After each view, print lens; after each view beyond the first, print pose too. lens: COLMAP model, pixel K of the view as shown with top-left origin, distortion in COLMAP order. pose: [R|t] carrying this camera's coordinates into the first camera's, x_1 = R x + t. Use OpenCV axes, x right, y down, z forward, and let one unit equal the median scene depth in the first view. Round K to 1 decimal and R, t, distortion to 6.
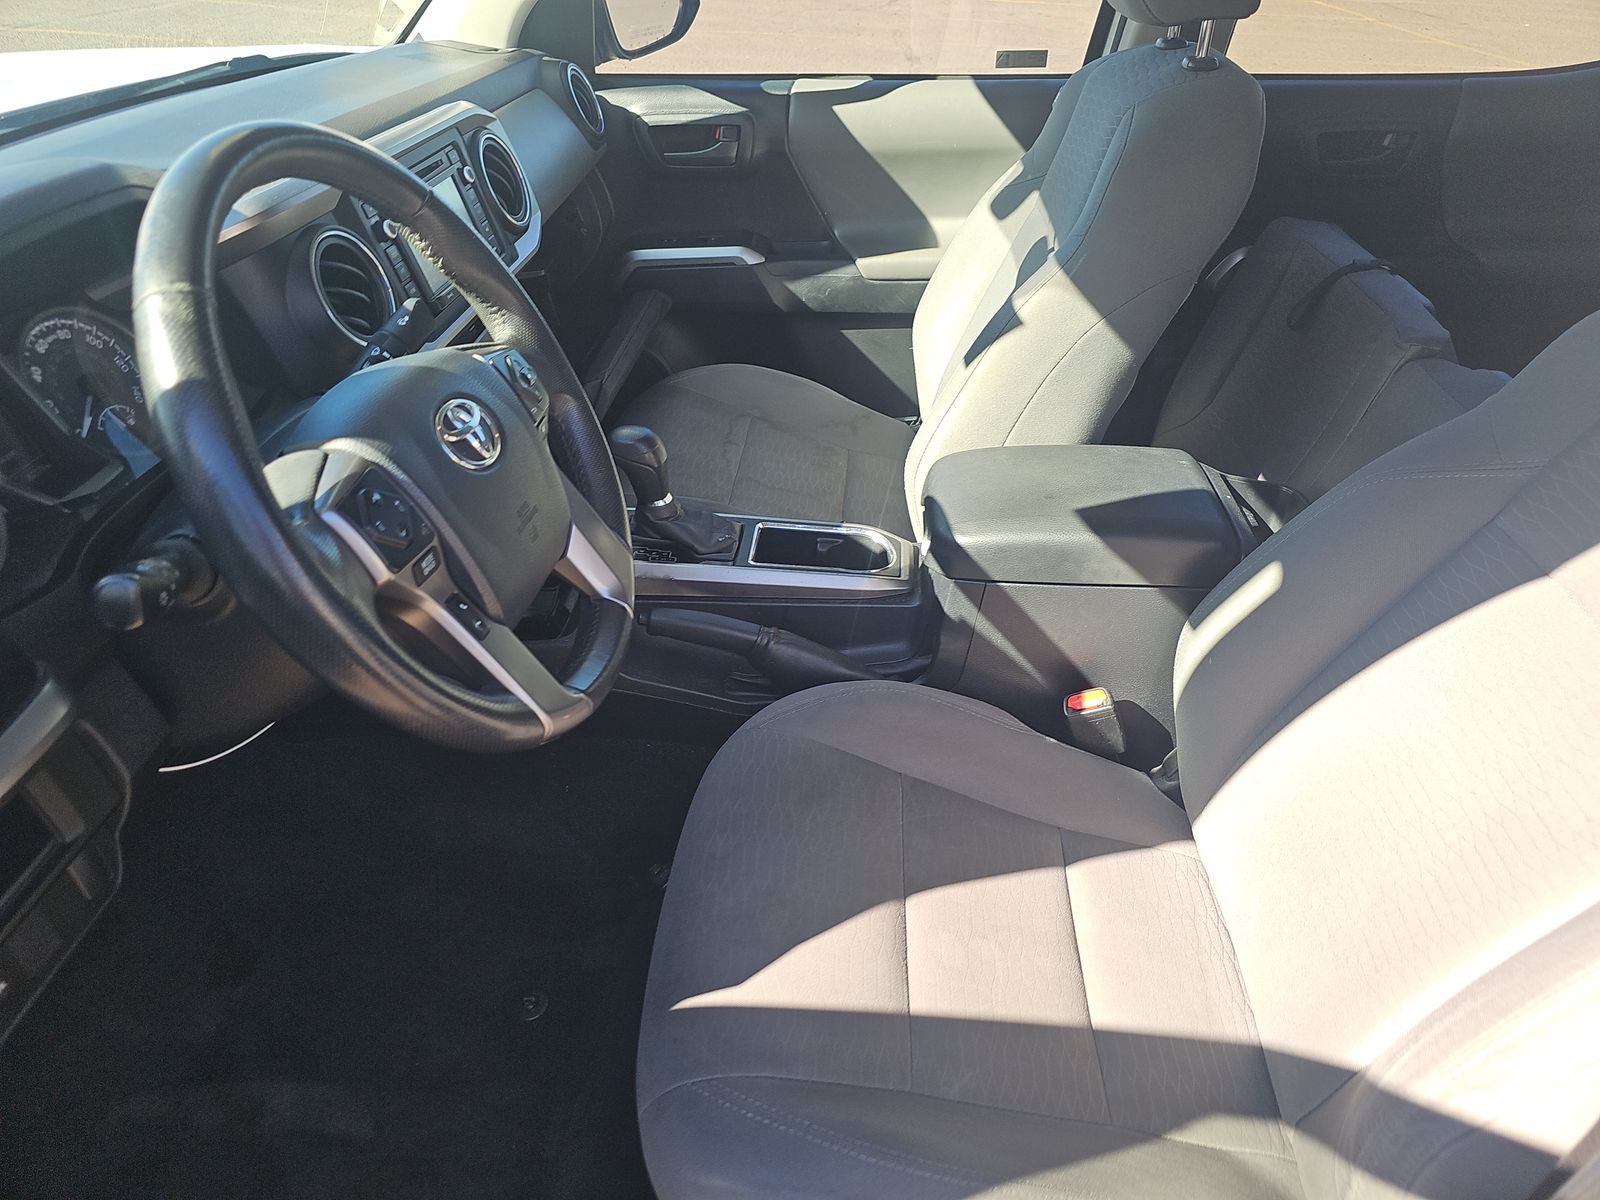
lens RADIAL K [[1080.7, 0, 813.0], [0, 1080.7, 613.2], [0, 0, 1]] dist [0.025634, 0.005920]
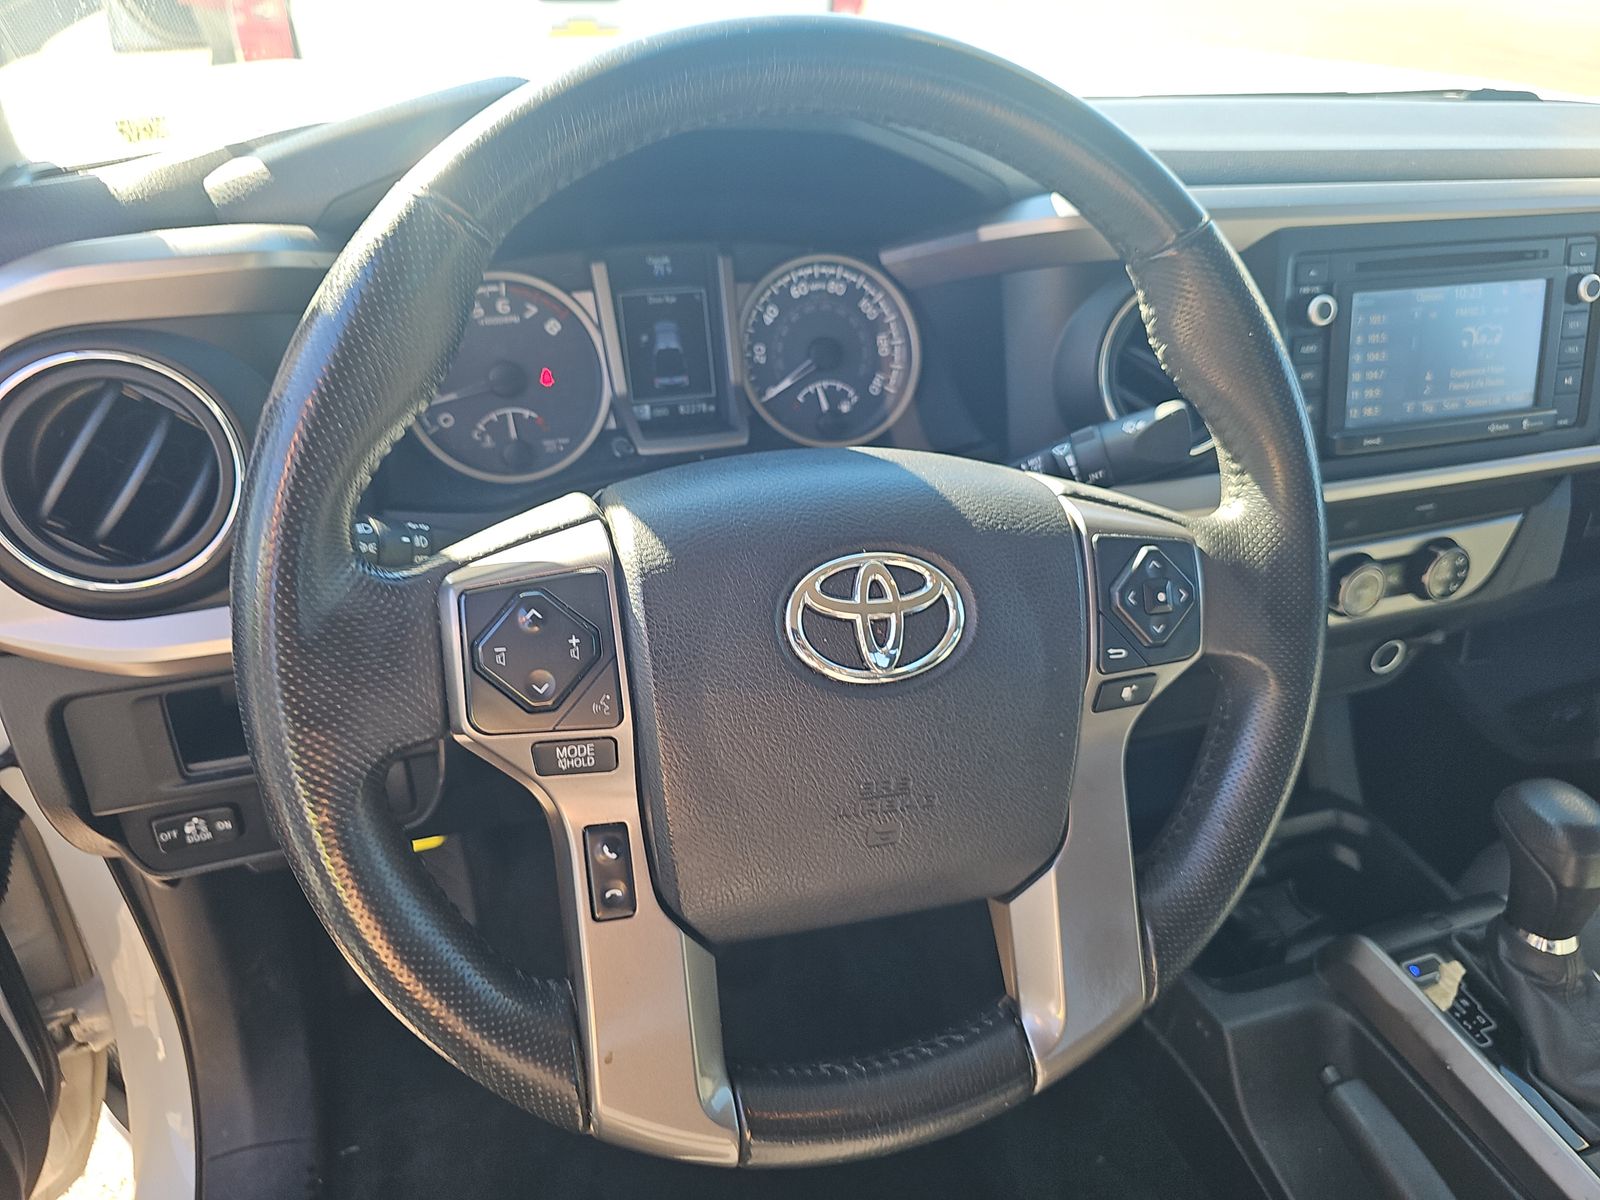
lens RADIAL K [[1080.7, 0, 812.7], [0, 1080.7, 591.0], [0, 0, 1]] dist [0.025634, 0.005920]
pose [[0.386277, 0.494014, -0.778936, 0.036229], [-0.551741, 0.800494, 0.234077, -0.120259], [0.739170, 0.339352, 0.581780, 0.276080]]
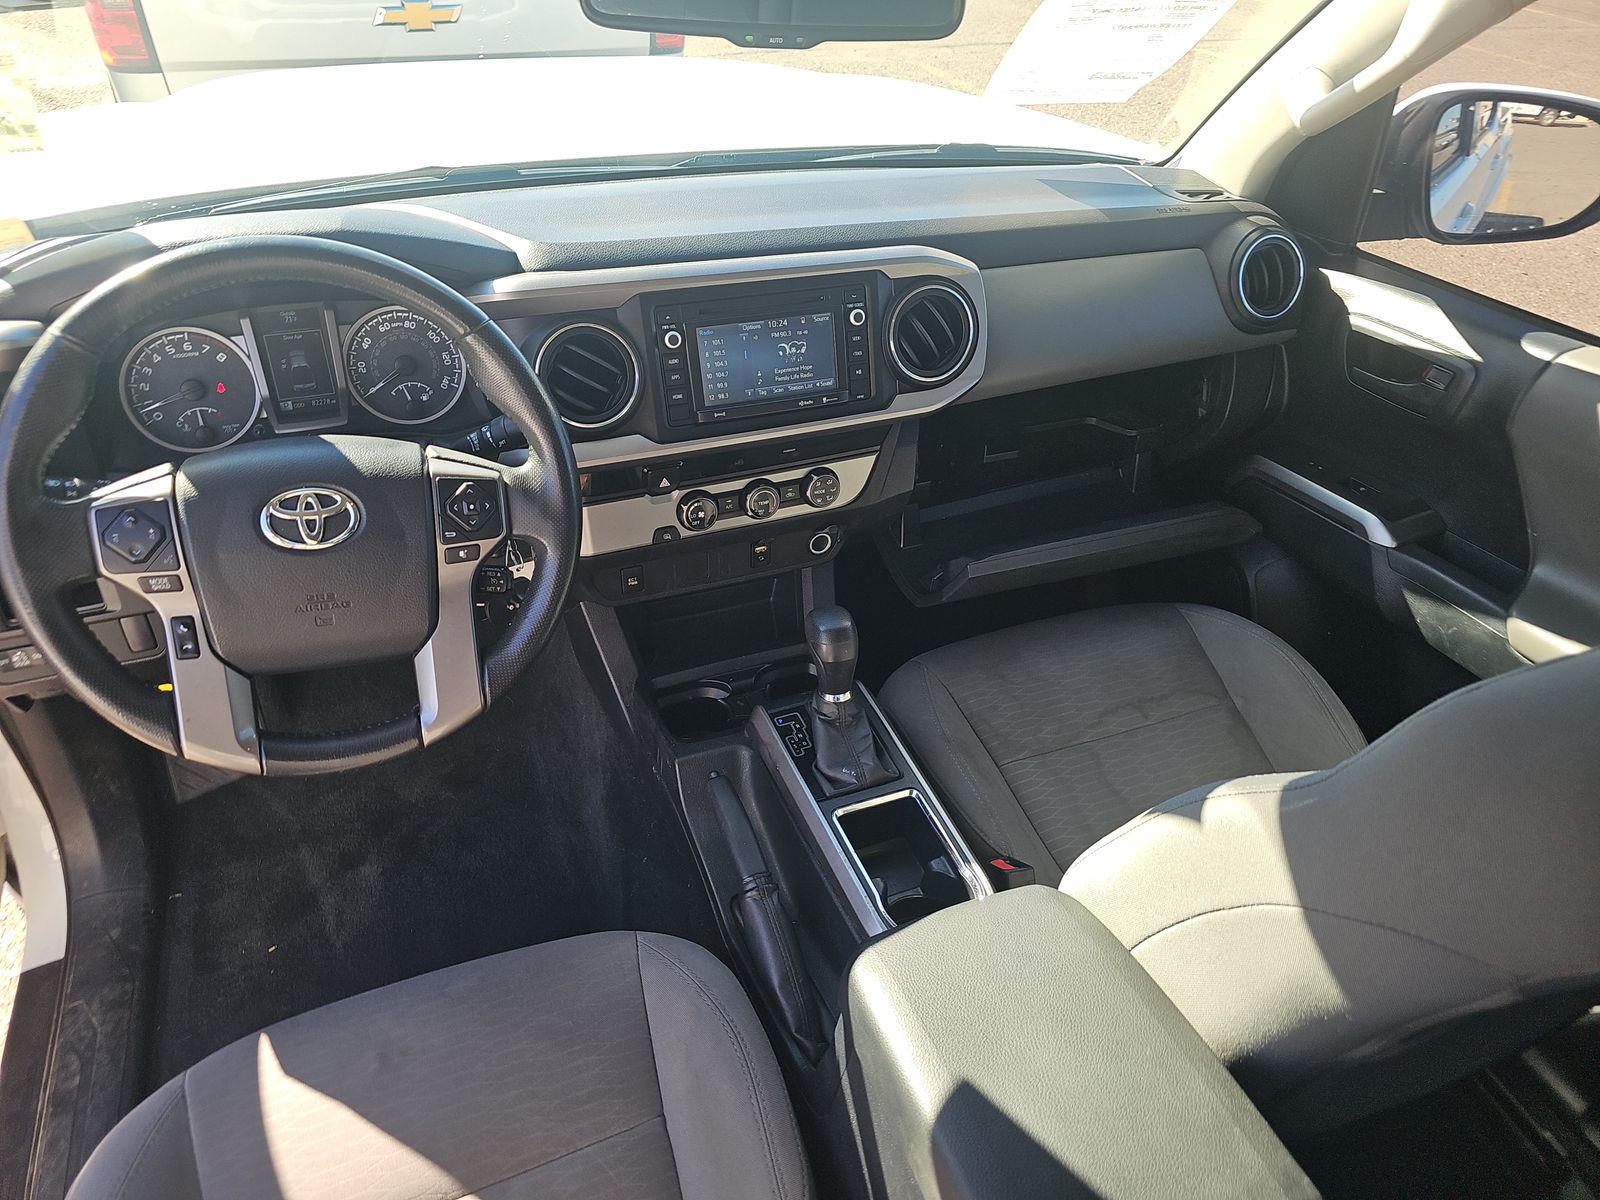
lens RADIAL K [[1080.7, 0, 798.2], [0, 1080.7, 602.8], [0, 0, 1]] dist [0.025634, 0.005920]
pose [[0.431551, 0.534744, -0.726507, 0.335559], [-0.534378, 0.800388, 0.271699, -0.288696], [0.726777, 0.270978, 0.631163, 0.280113]]
